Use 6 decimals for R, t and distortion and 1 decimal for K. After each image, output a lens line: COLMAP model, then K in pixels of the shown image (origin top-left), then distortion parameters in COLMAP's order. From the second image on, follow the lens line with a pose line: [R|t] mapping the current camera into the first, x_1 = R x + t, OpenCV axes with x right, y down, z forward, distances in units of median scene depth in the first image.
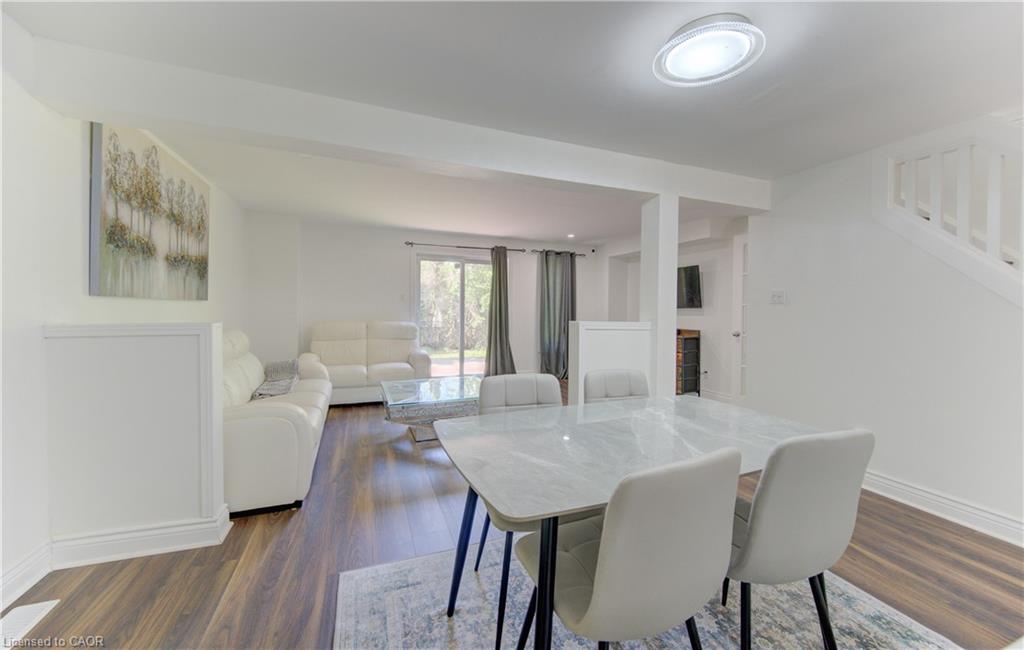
lens RADIAL K [[400.1, 0, 505.2], [0, 400.1, 307.7], [0, 0, 1]] dist [-0.012172, -0.000155]
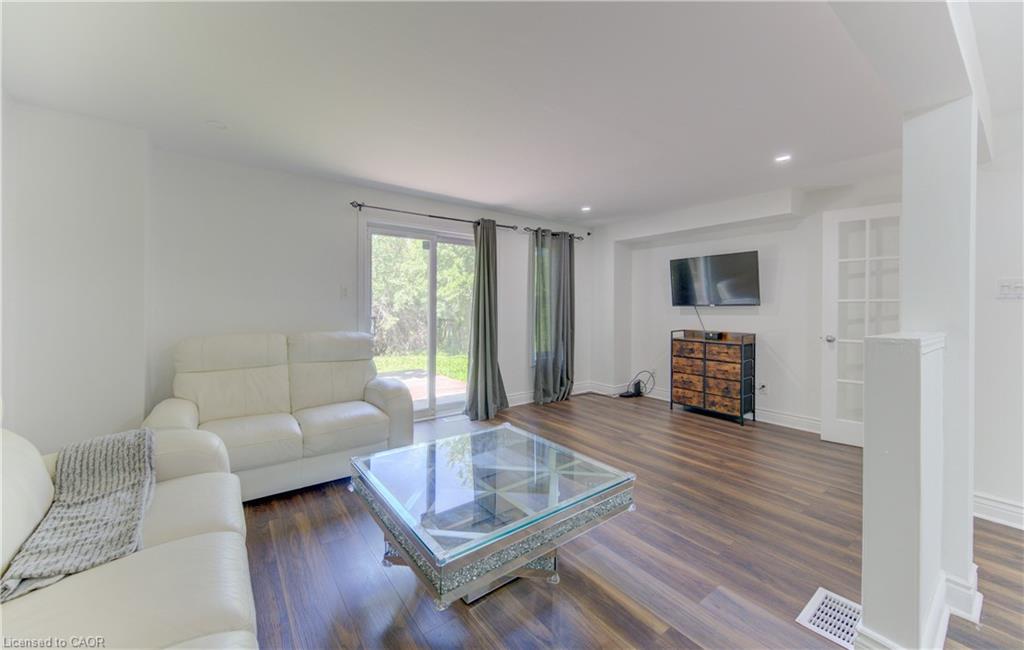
lens RADIAL K [[400.1, 0, 505.2], [0, 400.1, 307.7], [0, 0, 1]] dist [-0.012172, -0.000155]
pose [[0.963217, -0.009056, 0.268571, -0.202154], [0.007370, 0.999946, 0.007283, -0.004510], [-0.268623, -0.005036, 0.963232, 0.371412]]
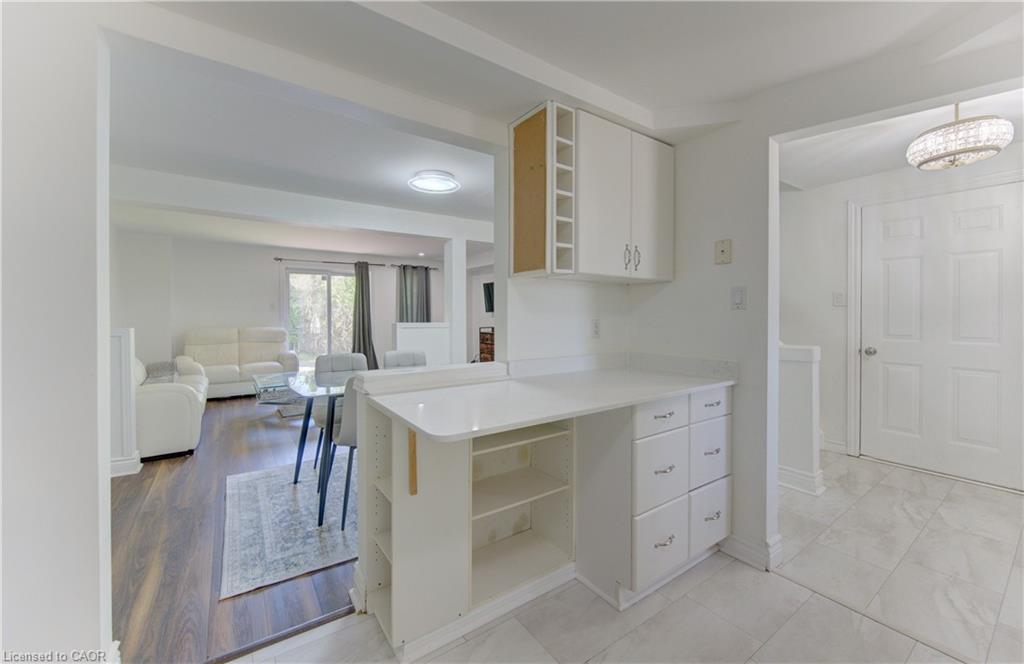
lens RADIAL K [[413.6, 0, 494.1], [0, 413.6, 313.1], [0, 0, 1]] dist [-0.001308, -0.008874]
pose [[0.974080, -0.014573, 0.225734, 0.103776], [0.013687, 0.999891, 0.005486, -0.003441], [-0.225789, -0.002255, 0.974174, -0.327369]]
